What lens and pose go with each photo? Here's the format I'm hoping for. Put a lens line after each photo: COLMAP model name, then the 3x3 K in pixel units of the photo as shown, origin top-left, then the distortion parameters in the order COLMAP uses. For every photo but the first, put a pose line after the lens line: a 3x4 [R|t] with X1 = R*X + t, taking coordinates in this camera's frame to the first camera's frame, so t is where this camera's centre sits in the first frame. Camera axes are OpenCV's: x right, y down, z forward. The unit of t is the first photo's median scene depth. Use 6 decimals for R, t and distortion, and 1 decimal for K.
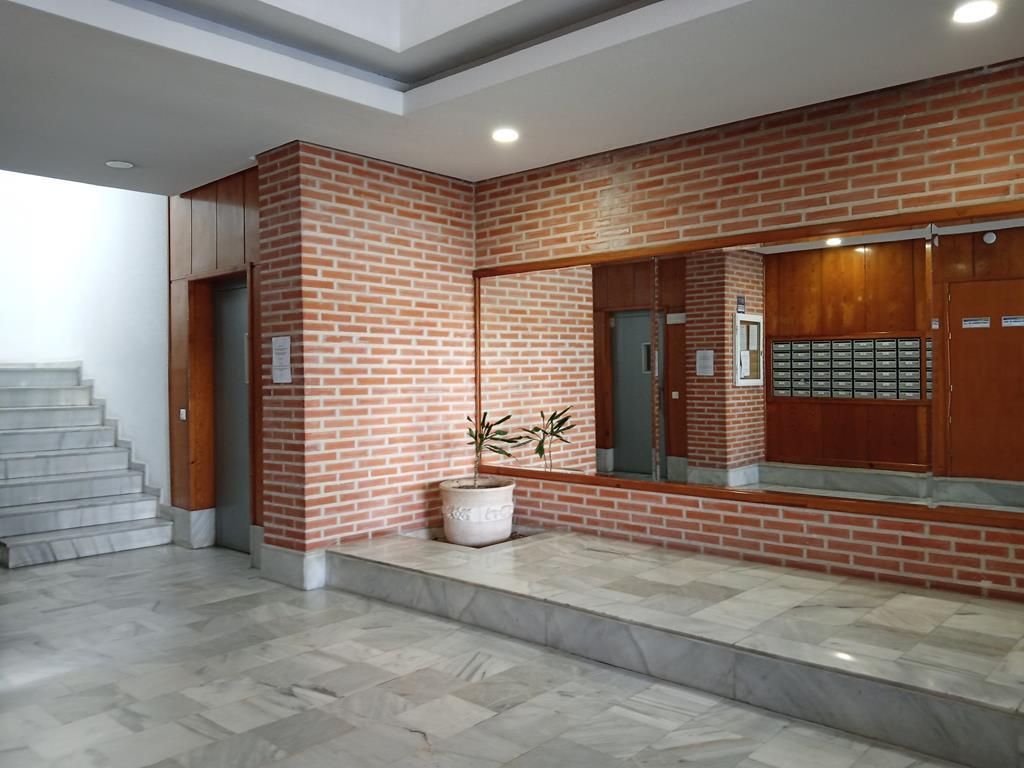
lens RADIAL K [[822.5, 0, 485.8], [0, 822.5, 373.1], [0, 0, 1]] dist [0.017443, -0.021085]
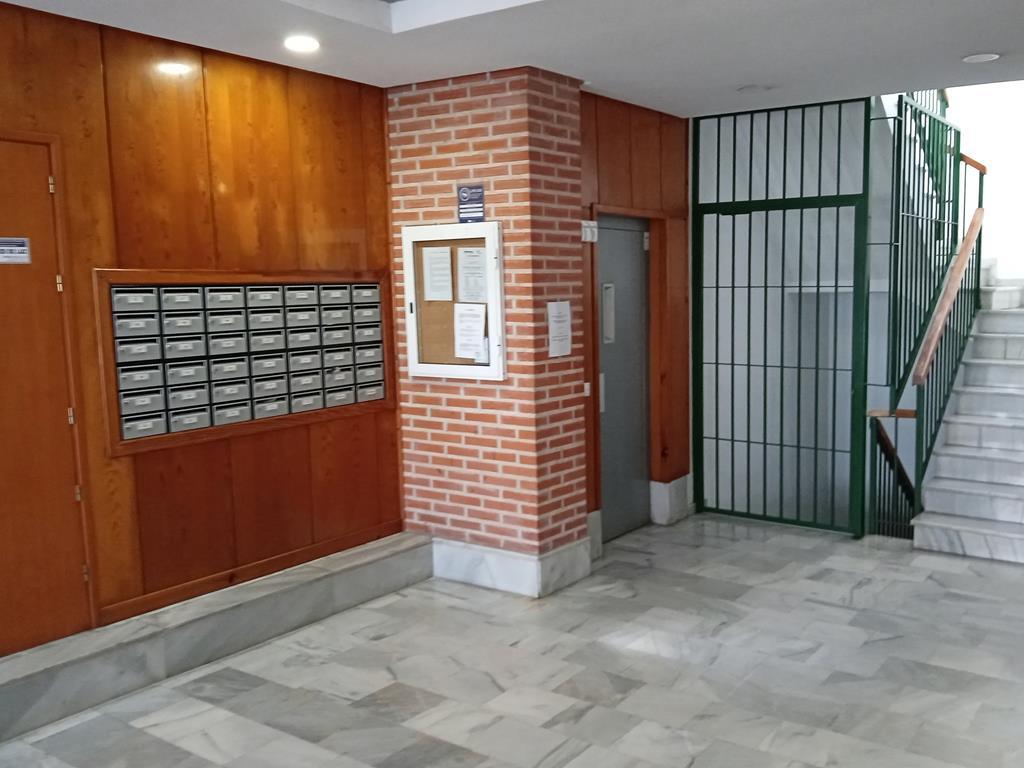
lens RADIAL K [[975.9, 0, 530.6], [0, 975.9, 404.7], [0, 0, 1]] dist [-0.035225, 0.000000]
pose [[0.147543, 0.135197, -0.979772, 0.449266], [0.005035, 0.990498, 0.137435, -0.076189], [0.989043, -0.025210, 0.145460, 0.541580]]
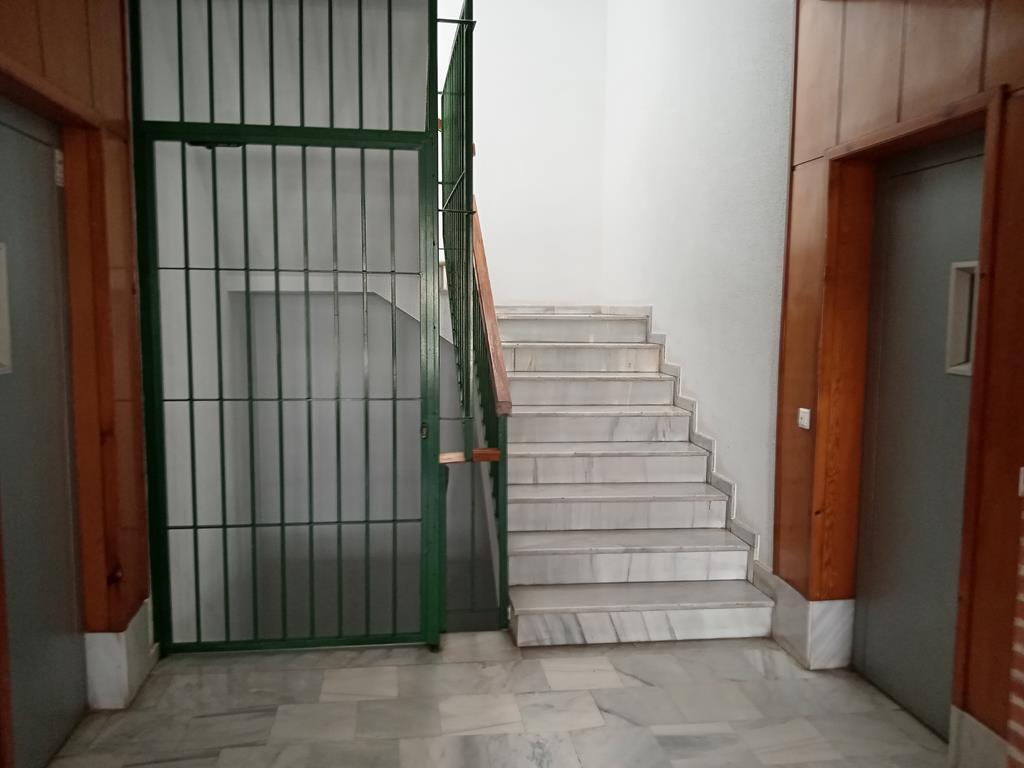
lens RADIAL K [[822.5, 0, 505.4], [0, 822.5, 379.3], [0, 0, 1]] dist [0.017443, -0.021085]
pose [[0.783820, 0.076383, -0.616272, -0.262500], [-0.019711, 0.994967, 0.098250, -0.031958], [0.620675, -0.064863, 0.781381, 0.636302]]
